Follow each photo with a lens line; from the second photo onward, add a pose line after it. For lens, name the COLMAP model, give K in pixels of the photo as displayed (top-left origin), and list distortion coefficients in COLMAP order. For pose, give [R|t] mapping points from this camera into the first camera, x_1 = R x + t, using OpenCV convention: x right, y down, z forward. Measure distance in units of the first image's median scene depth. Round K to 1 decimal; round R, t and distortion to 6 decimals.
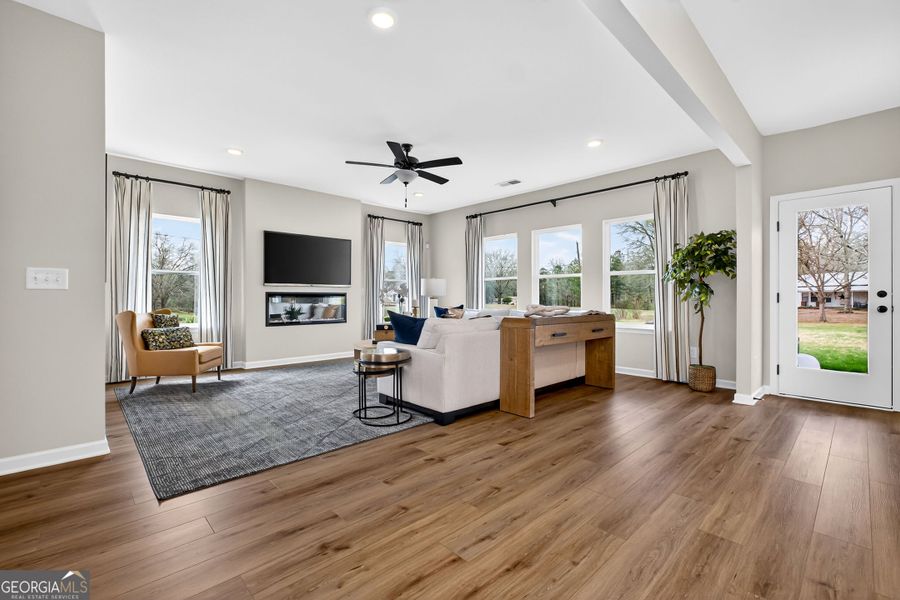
lens RADIAL K [[398.9, 0, 452.5], [0, 398.9, 297.4], [0, 0, 1]] dist [0.001347, -0.000230]
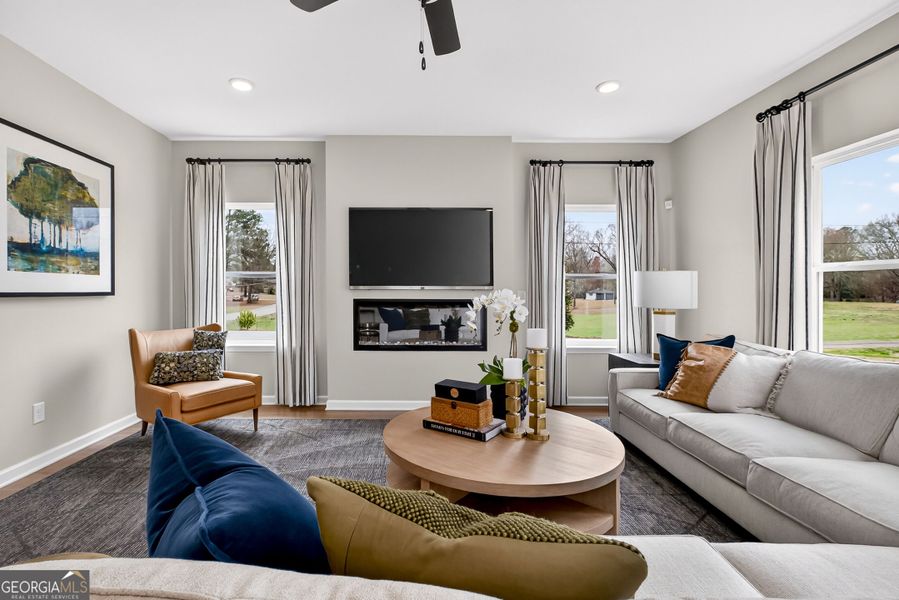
lens RADIAL K [[415.7, 0, 414.5], [0, 415.7, 292.7], [0, 0, 1]] dist [-0.003714, 0.000404]
pose [[0.723906, 0.005576, -0.689876, 0.097536], [-0.002481, 0.999982, 0.005479, -0.030684], [0.689895, -0.002255, 0.723906, 0.593209]]
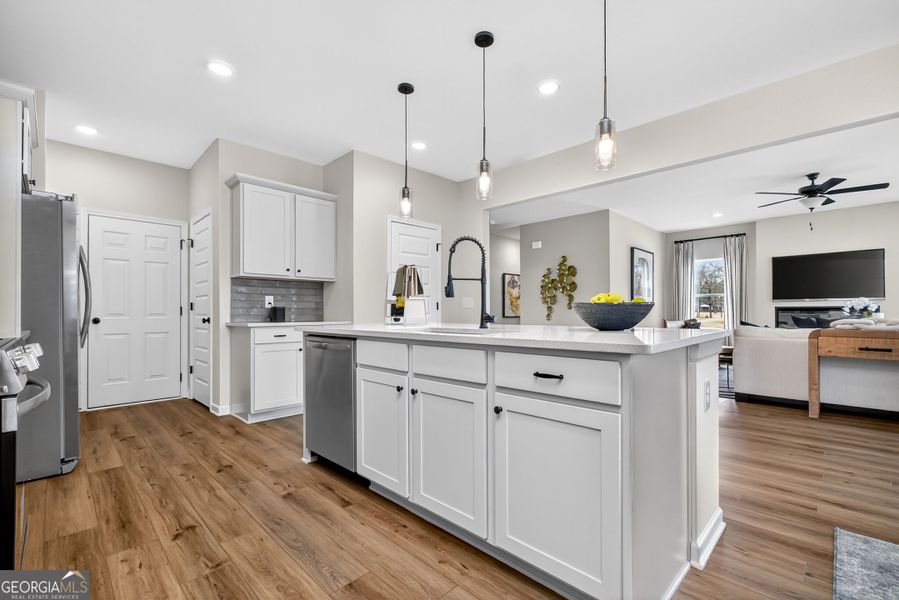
lens RADIAL K [[398.4, 0, 464.5], [0, 398.4, 310.5], [0, 0, 1]] dist [0.001347, -0.000230]
pose [[0.038547, -0.004757, -0.999245, 0.771560], [0.003397, 0.999984, -0.004630, 0.000311], [0.999251, -0.003216, 0.038563, -0.011004]]
